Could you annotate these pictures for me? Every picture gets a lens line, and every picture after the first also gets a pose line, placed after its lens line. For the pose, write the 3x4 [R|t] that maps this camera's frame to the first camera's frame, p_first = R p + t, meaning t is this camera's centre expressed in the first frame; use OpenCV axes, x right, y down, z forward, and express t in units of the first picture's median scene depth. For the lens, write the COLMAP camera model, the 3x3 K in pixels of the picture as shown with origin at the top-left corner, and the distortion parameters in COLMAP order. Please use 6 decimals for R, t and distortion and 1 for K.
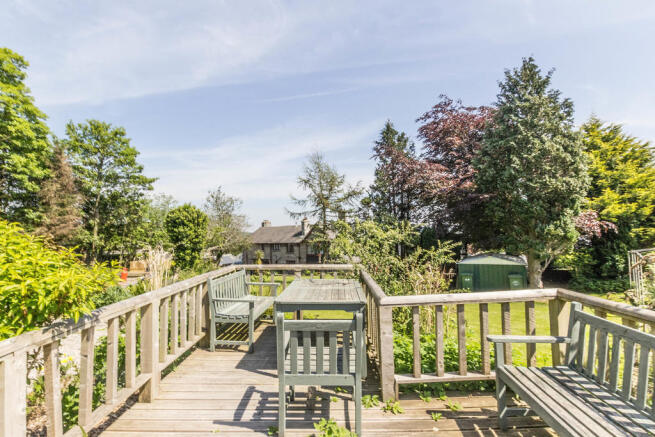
lens RADIAL K [[313.3, 0, 327.5], [0, 313.3, 218.5], [0, 0, 1]] dist [-0.001519, -0.001497]
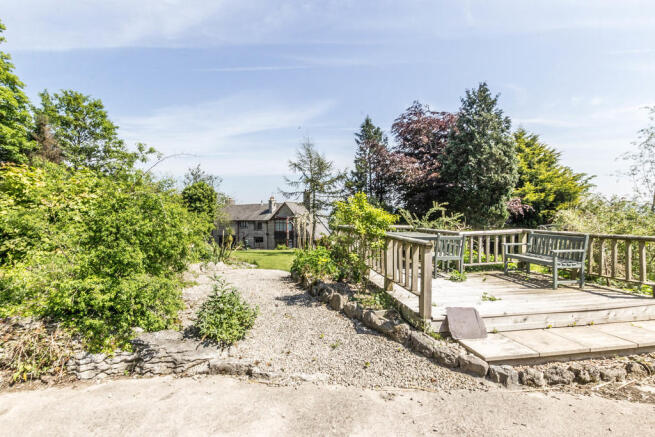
lens RADIAL K [[313.3, 0, 327.5], [0, 313.3, 218.5], [0, 0, 1]] dist [-0.001519, -0.001497]
pose [[0.983016, 0.013356, 0.183033, -0.233742], [-0.025040, 0.997782, 0.061671, 0.003824], [-0.181804, -0.065207, 0.981170, -0.218859]]
